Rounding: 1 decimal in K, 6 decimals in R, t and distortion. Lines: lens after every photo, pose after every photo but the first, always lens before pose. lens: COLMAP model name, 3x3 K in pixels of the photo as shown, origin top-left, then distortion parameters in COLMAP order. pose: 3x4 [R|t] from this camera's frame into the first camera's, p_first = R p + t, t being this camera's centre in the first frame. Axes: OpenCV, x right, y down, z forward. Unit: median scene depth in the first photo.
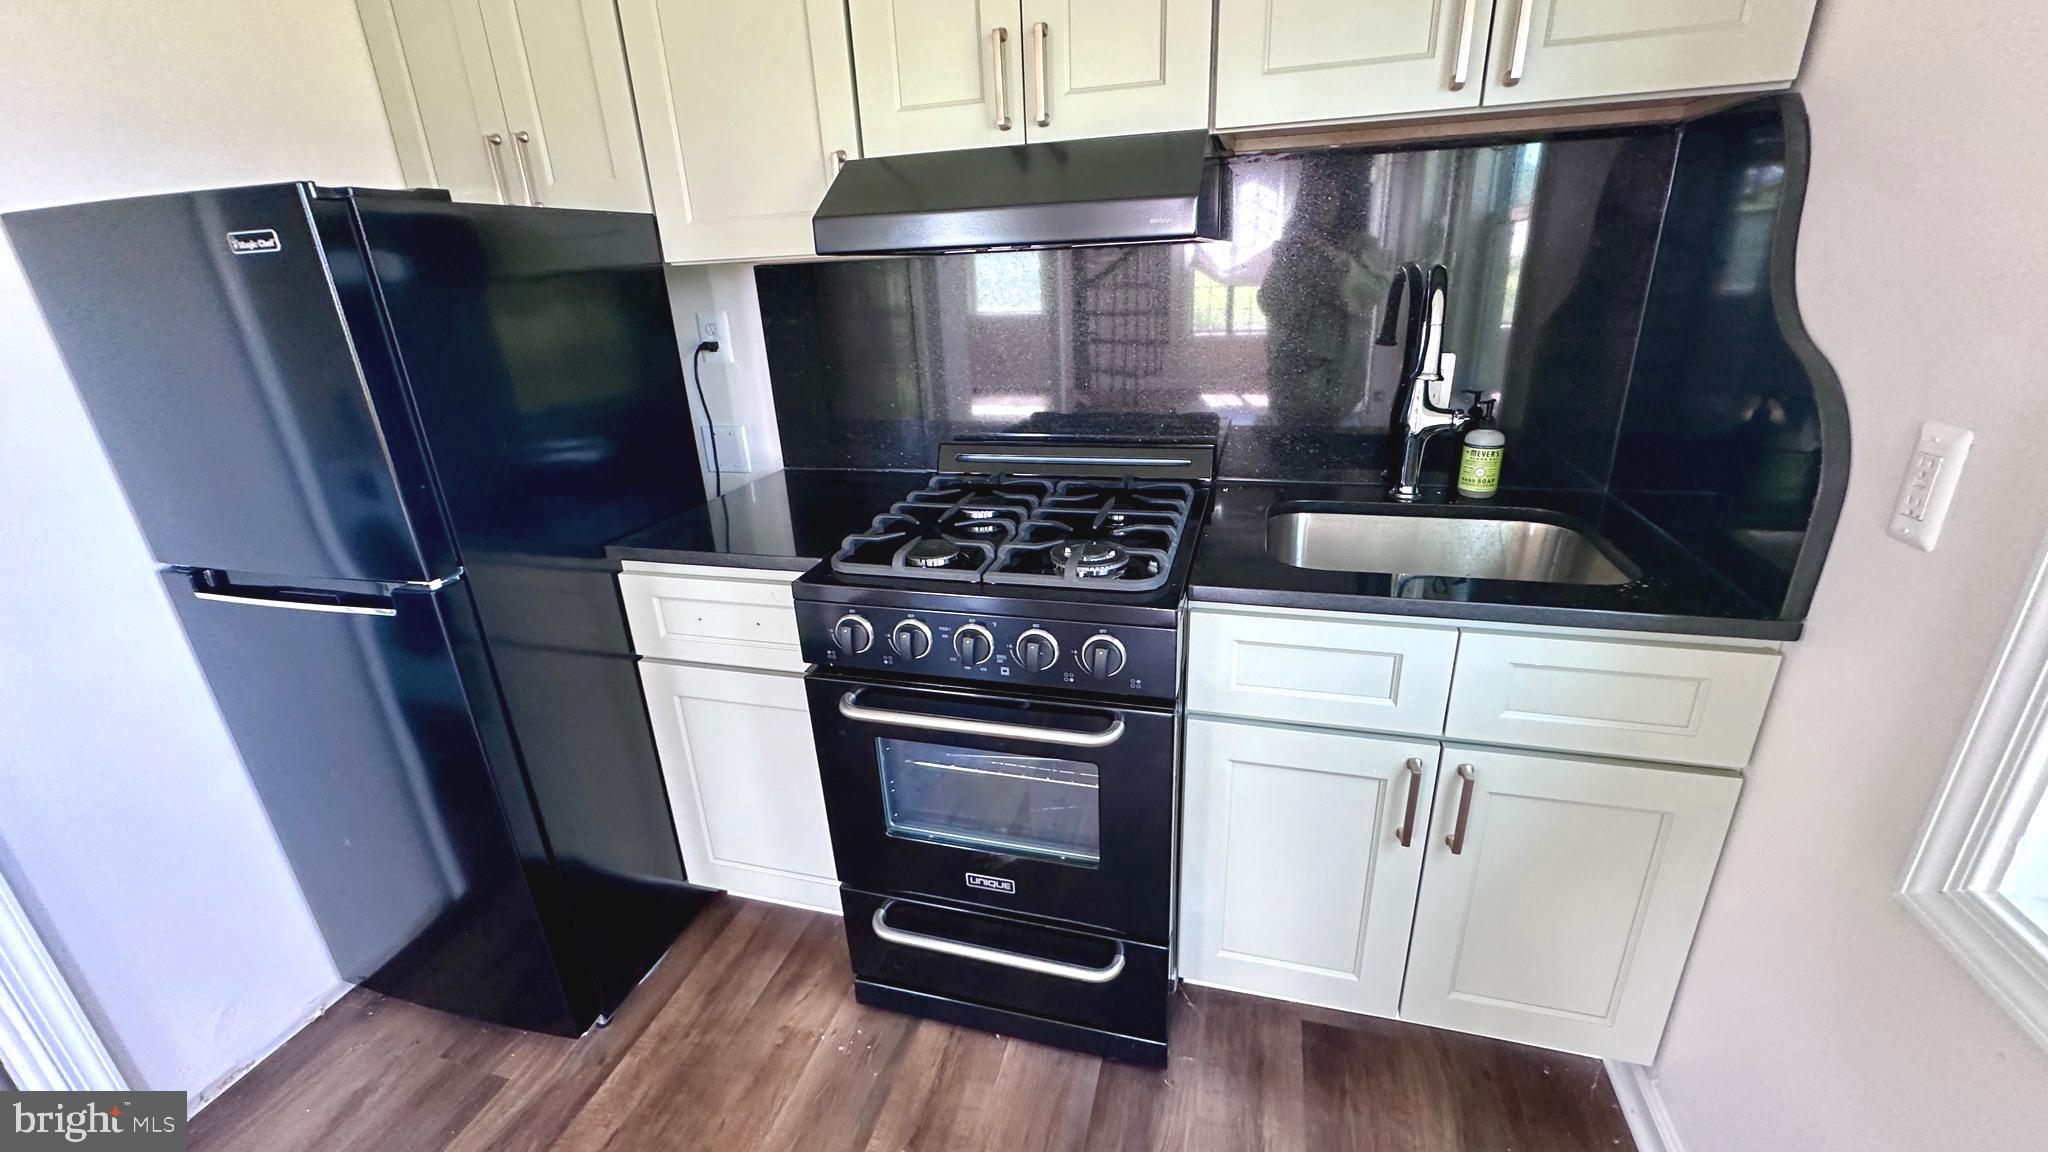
lens RADIAL K [[817.0, 0, 1030.7], [0, 817.0, 570.9], [0, 0, 1]] dist [-0.003842, 0.000756]
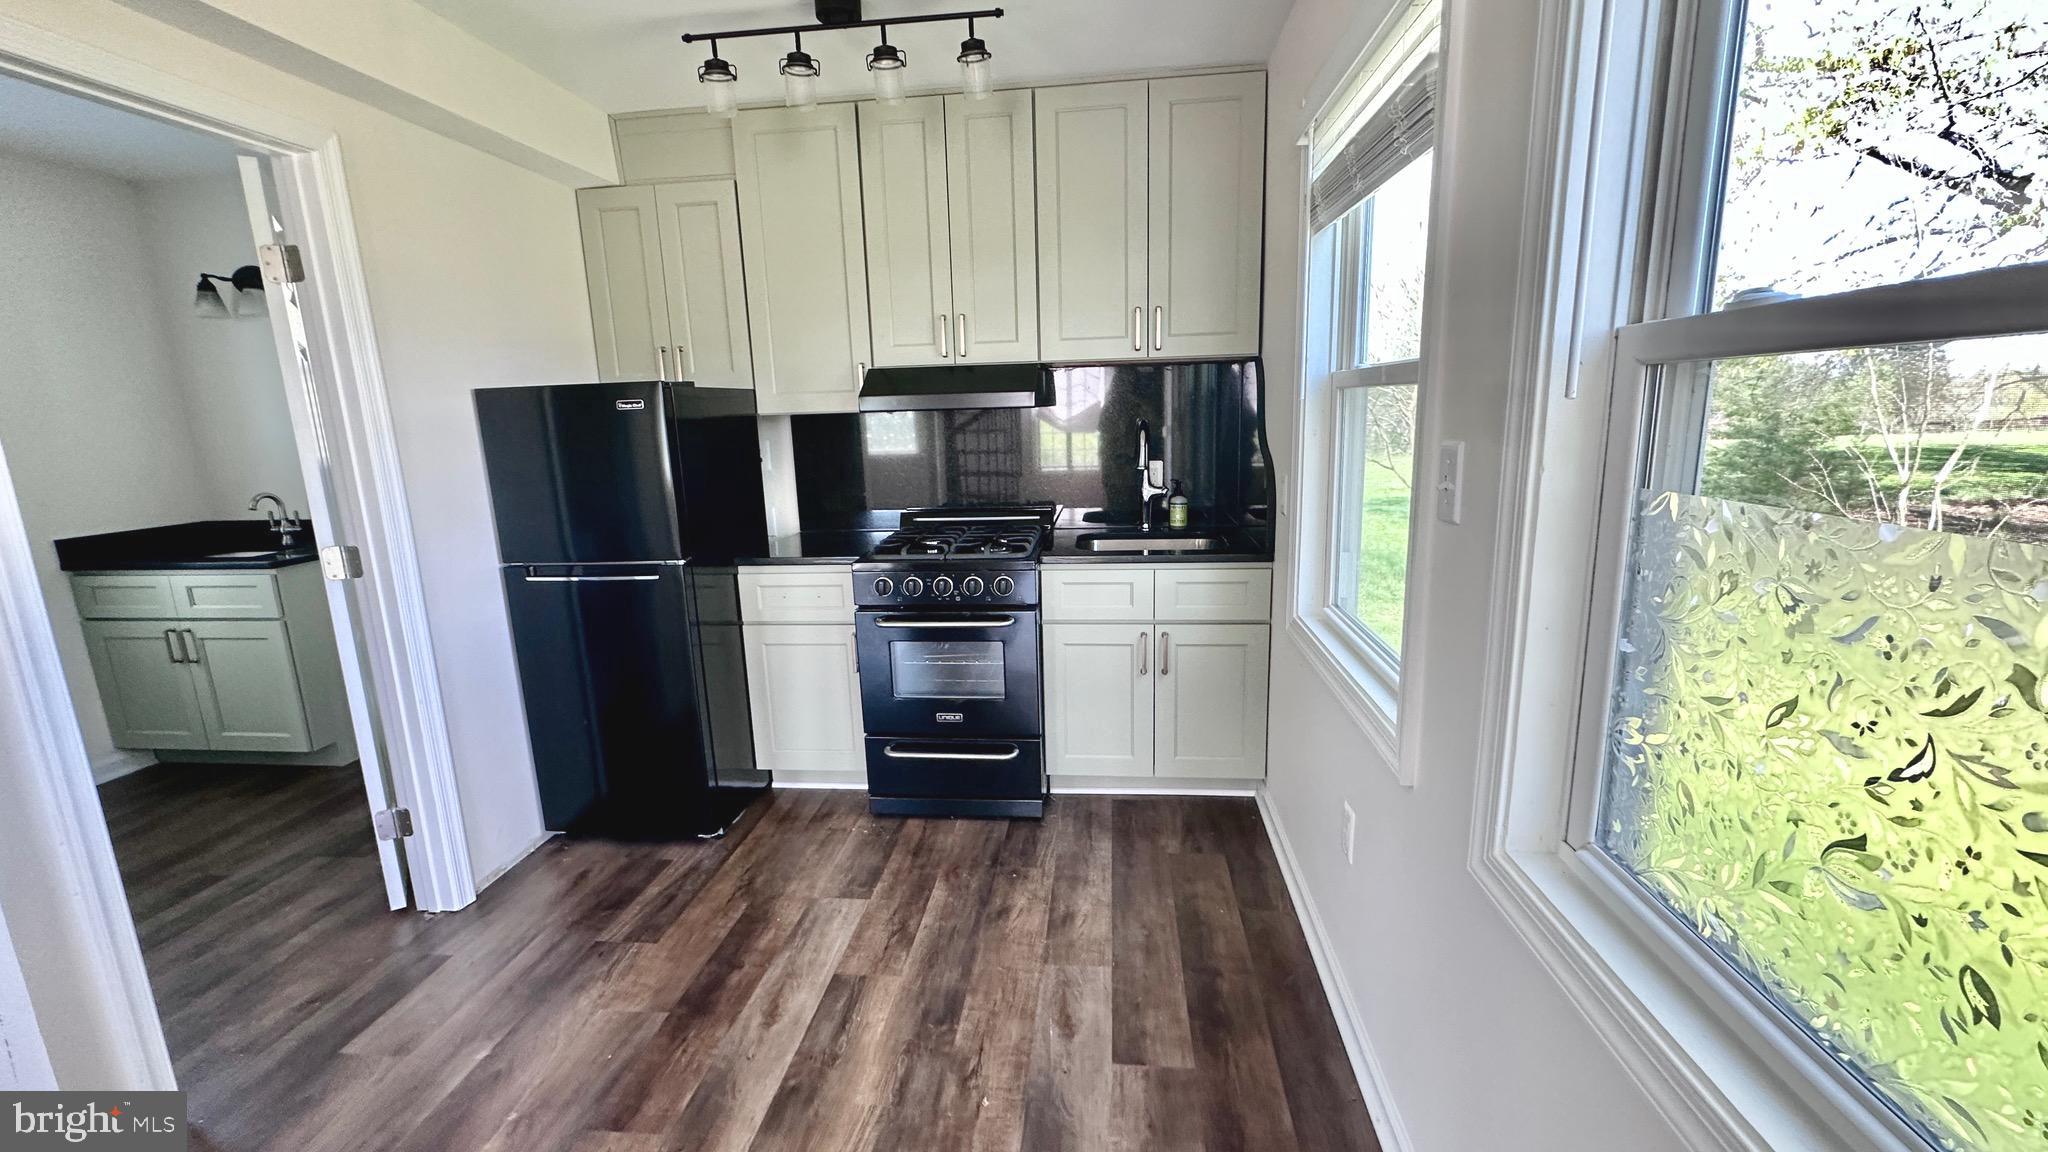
lens RADIAL K [[817.0, 0, 1028.1], [0, 817.0, 571.2], [0, 0, 1]] dist [-0.003842, 0.000756]
pose [[0.985347, -0.020757, 0.169291, -0.170481], [0.048986, 0.985189, -0.164323, 0.332851], [-0.163373, 0.170208, 0.971771, -0.908146]]
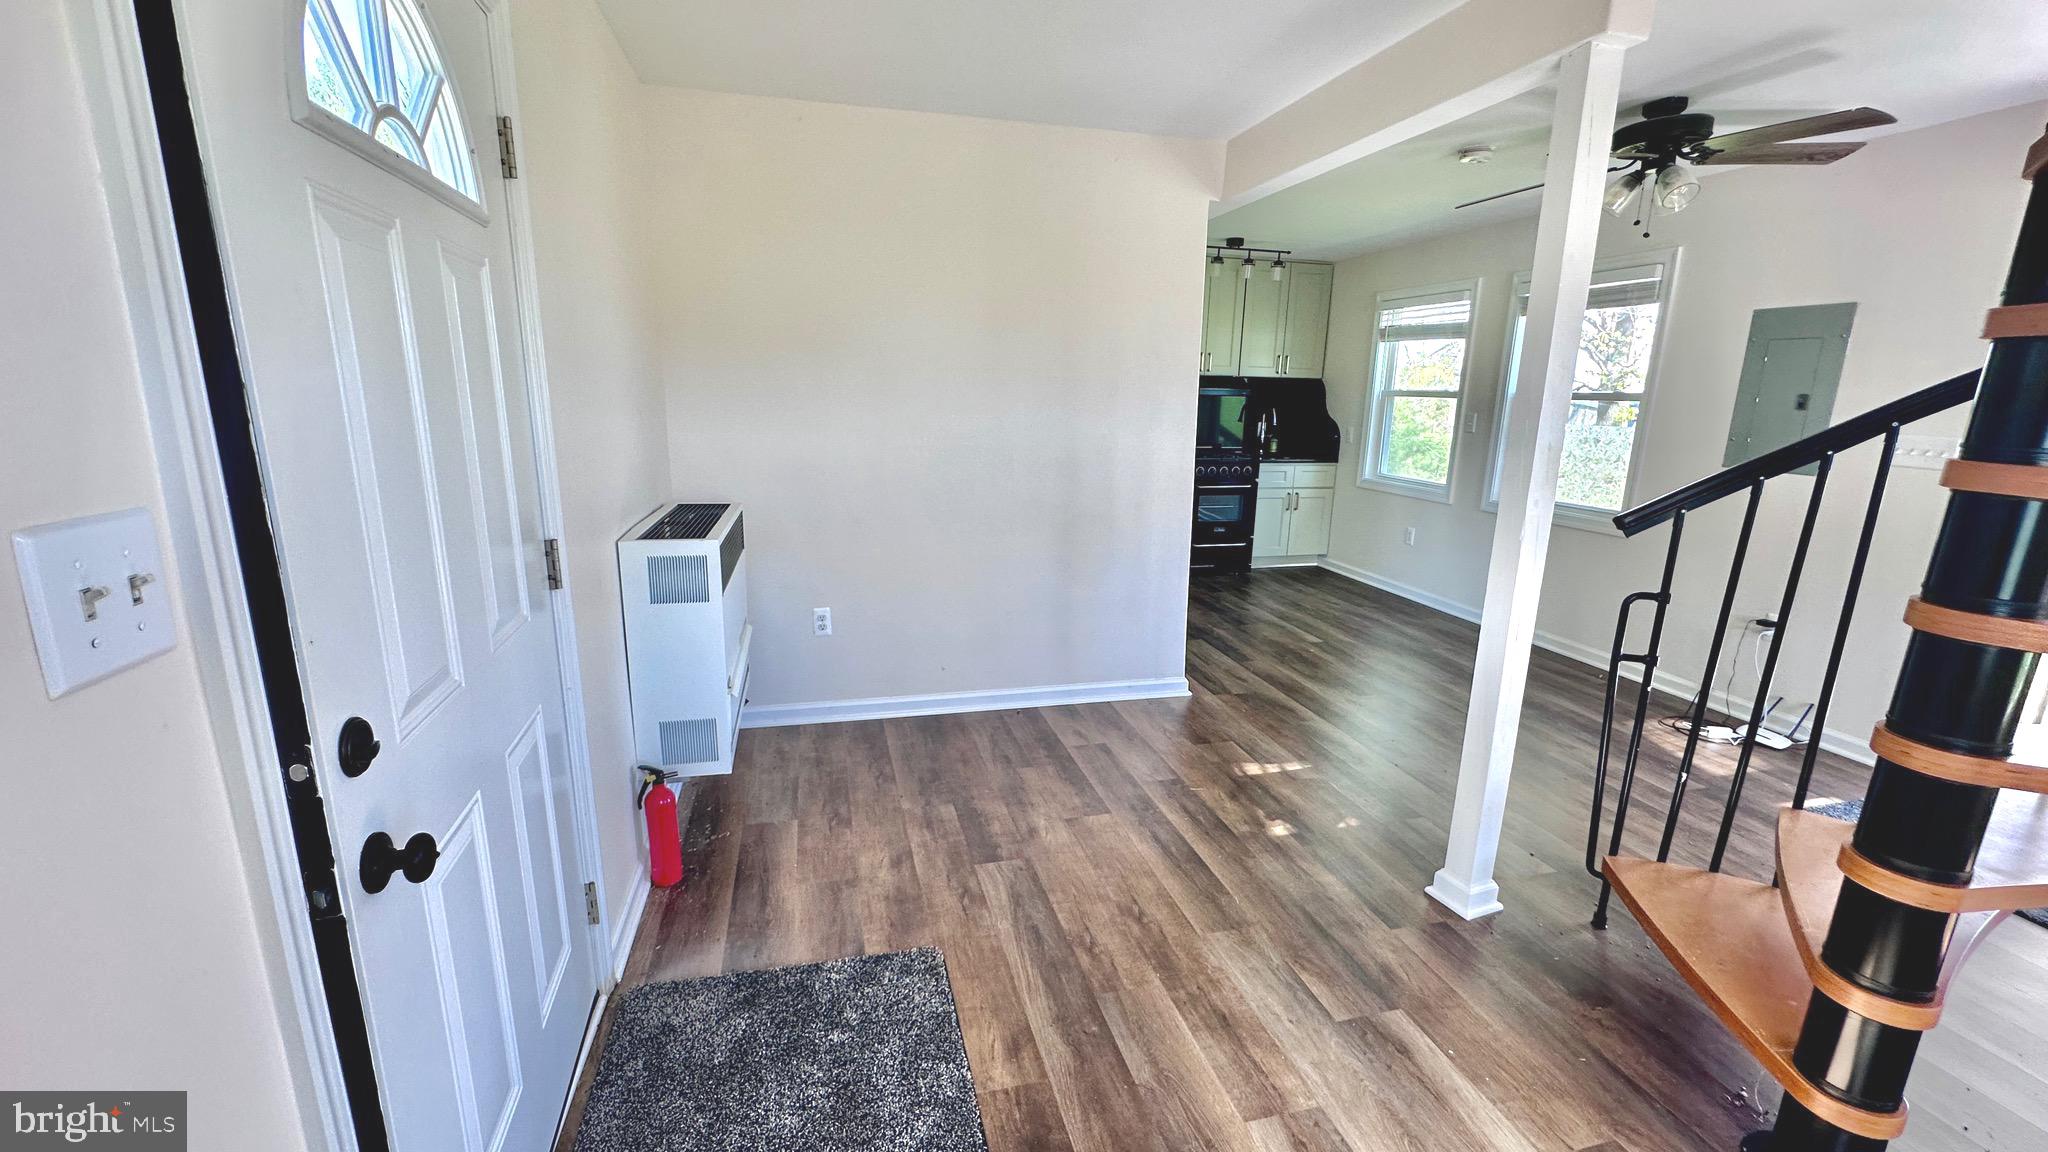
lens RADIAL K [[817.0, 0, 1014.6], [0, 817.0, 576.7], [0, 0, 1]] dist [-0.003842, 0.000756]
pose [[0.869553, -0.060771, 0.490086, -2.979542], [0.129791, 0.985635, -0.108068, 0.891612], [-0.476478, 0.157579, 0.864949, -2.130932]]
